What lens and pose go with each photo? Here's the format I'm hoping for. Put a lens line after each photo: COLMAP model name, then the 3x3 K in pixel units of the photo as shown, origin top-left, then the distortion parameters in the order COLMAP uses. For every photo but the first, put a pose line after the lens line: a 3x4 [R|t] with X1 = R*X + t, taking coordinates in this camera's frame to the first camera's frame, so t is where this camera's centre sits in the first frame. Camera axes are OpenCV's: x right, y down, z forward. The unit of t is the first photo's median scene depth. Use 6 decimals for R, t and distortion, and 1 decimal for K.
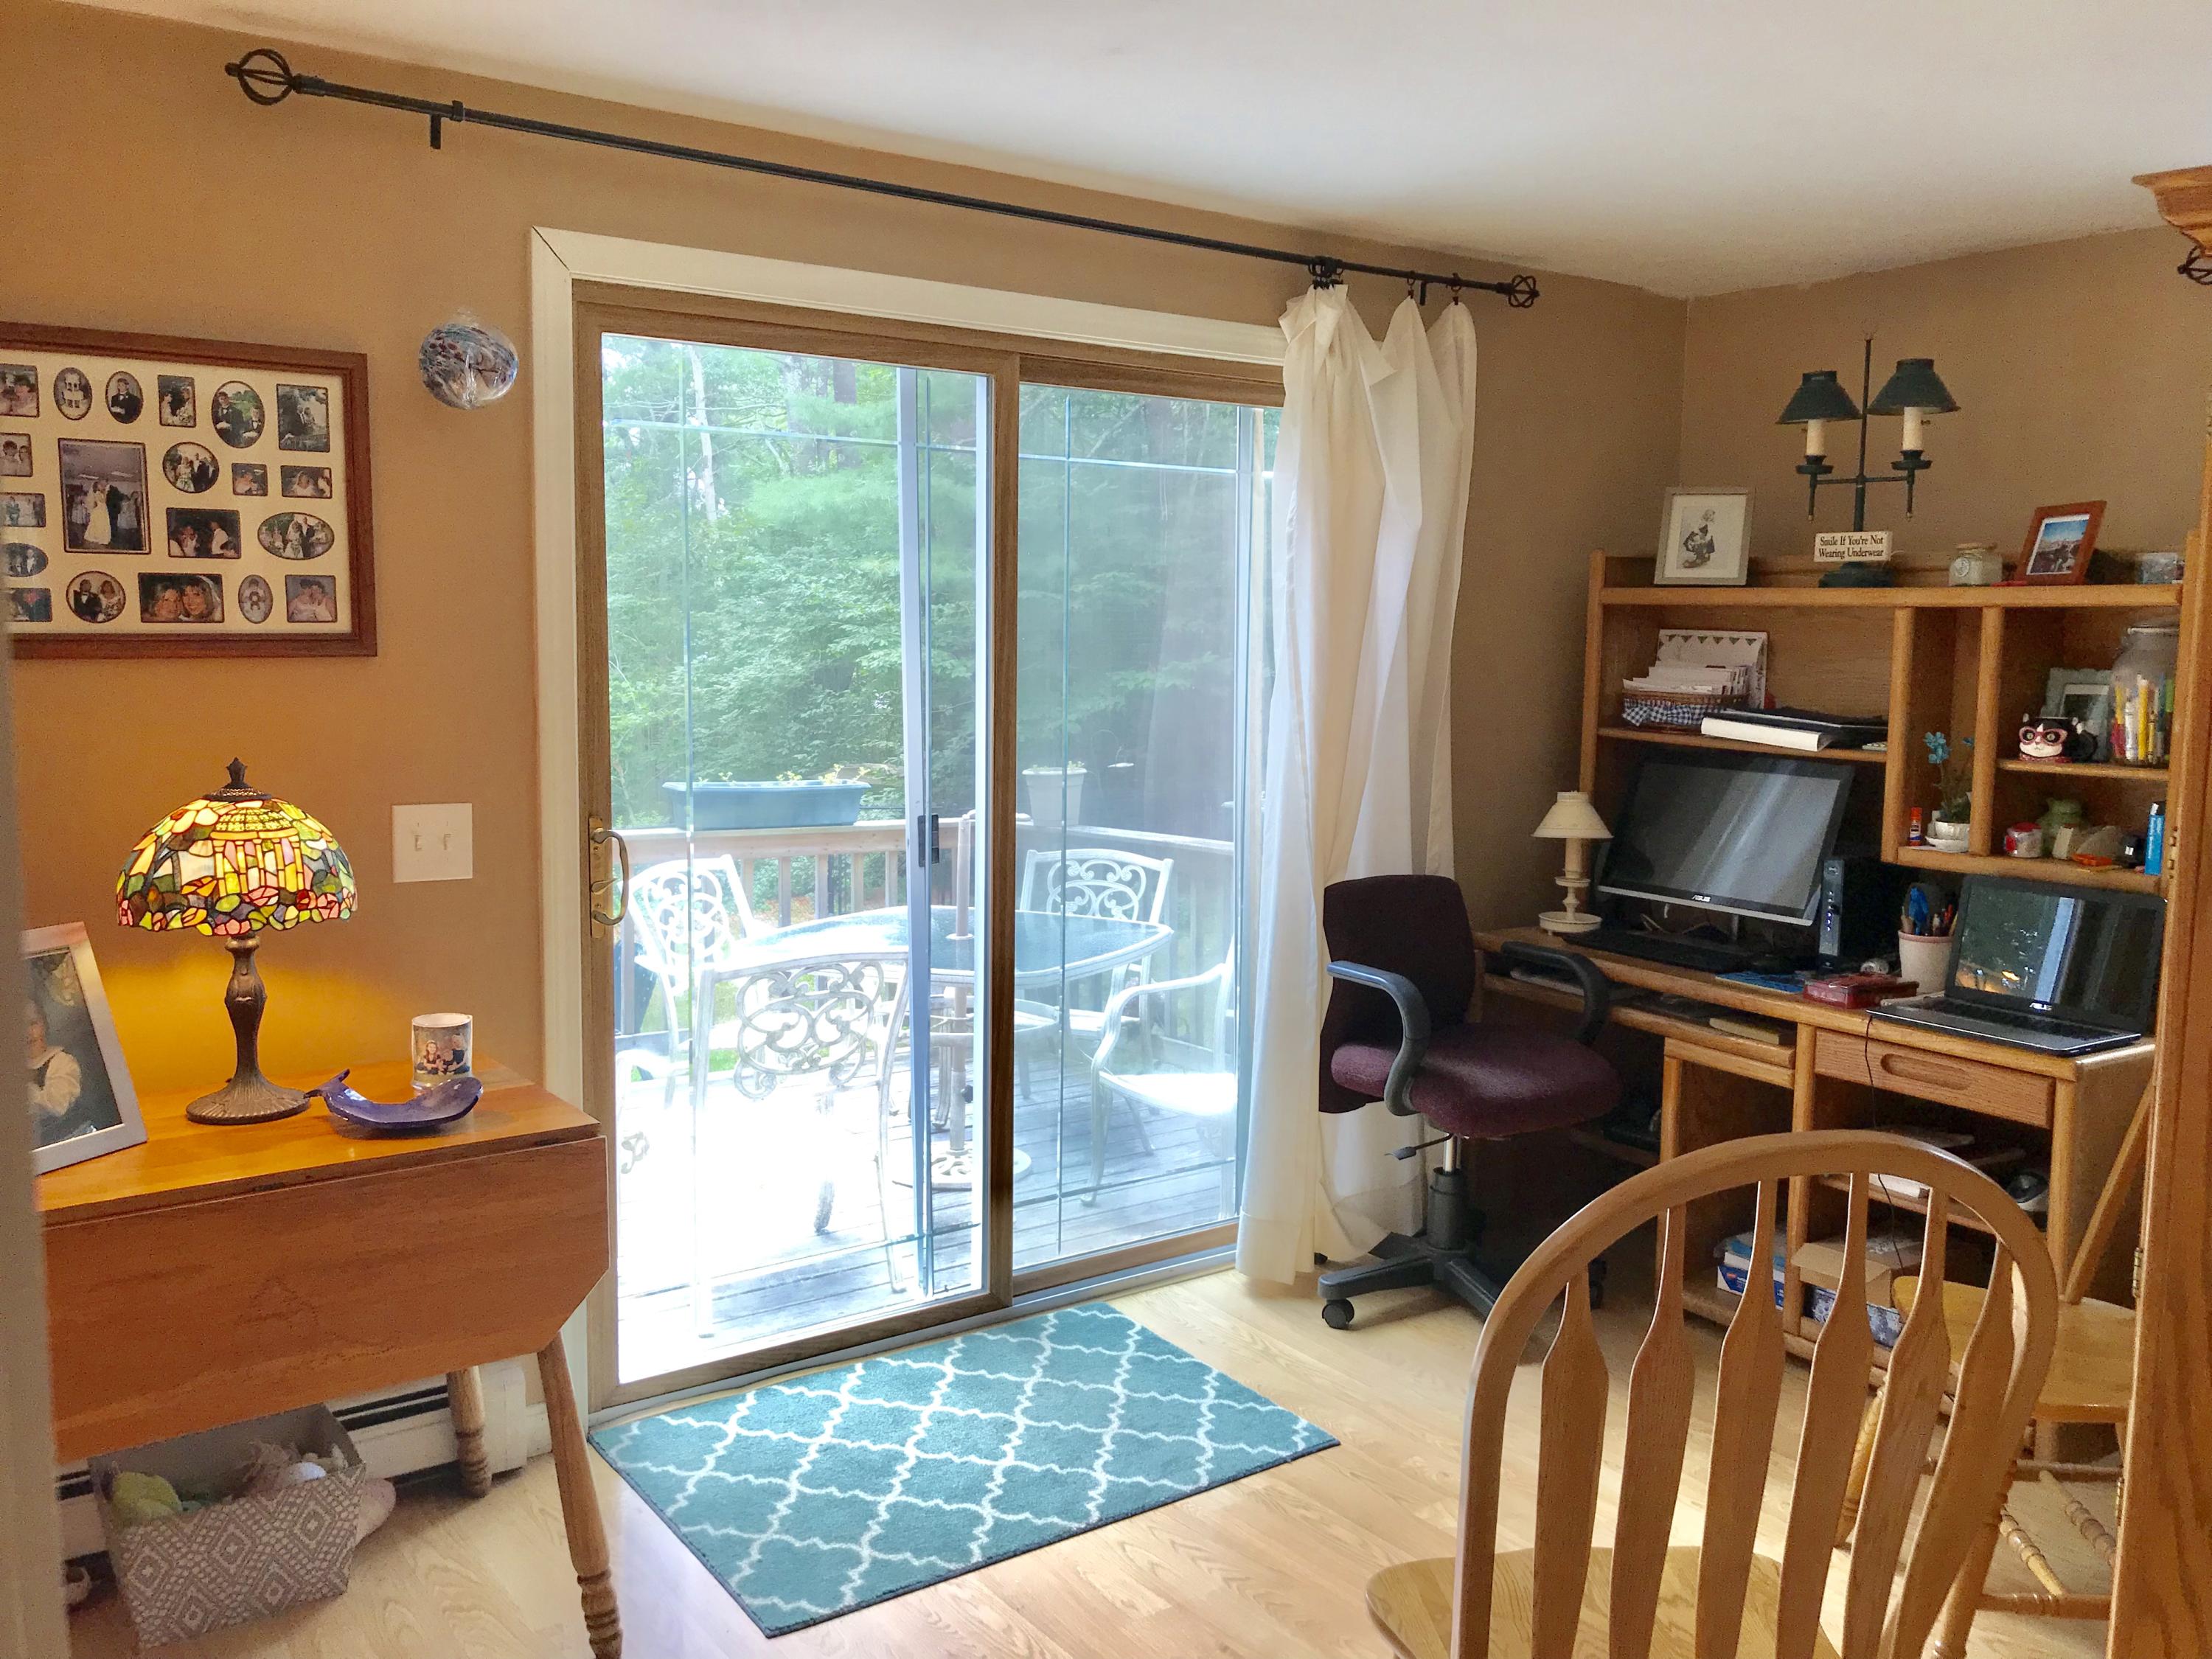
lens RADIAL K [[1822.7, 0, 1099.3], [0, 1822.7, 830.3], [0, 0, 1]] dist [0.051013, -0.077120]
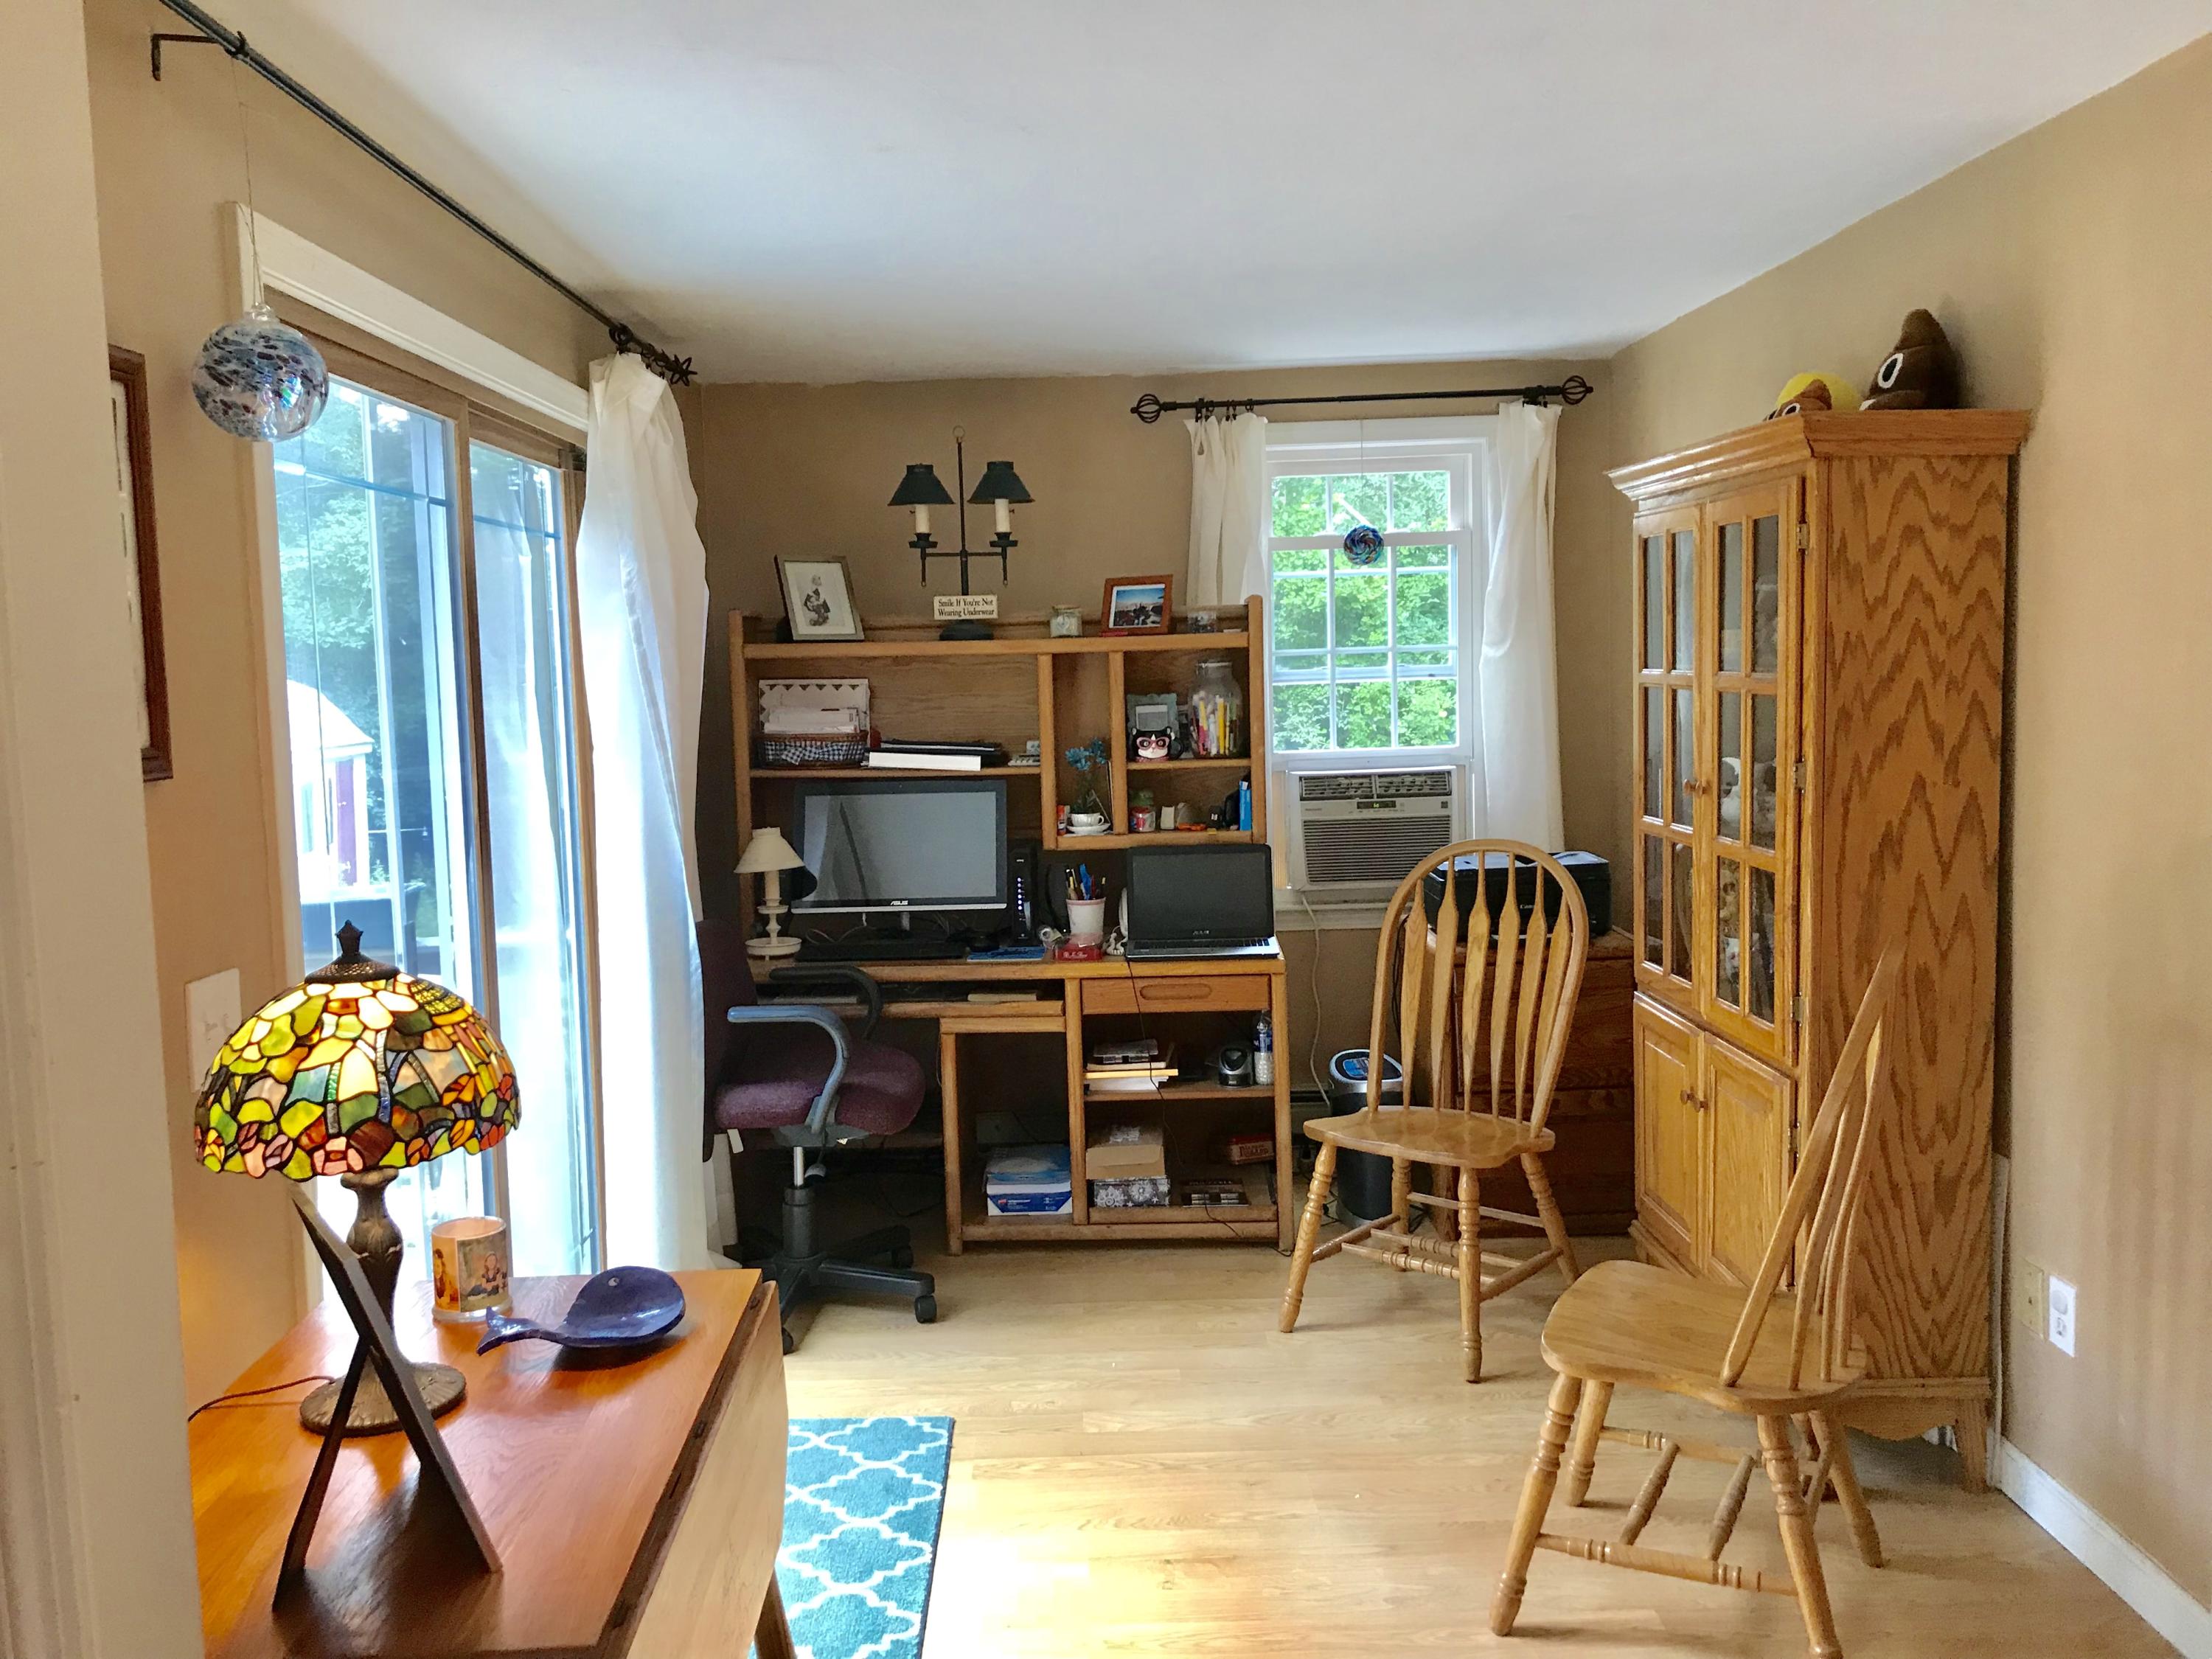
lens RADIAL K [[1822.7, 0, 1053.8], [0, 1822.7, 832.2], [0, 0, 1]] dist [0.051013, -0.077120]
pose [[0.576543, -0.106973, 0.810034, -0.593603], [0.128473, 0.990929, 0.039421, -0.044269], [-0.806903, 0.081339, 0.585056, 0.237929]]
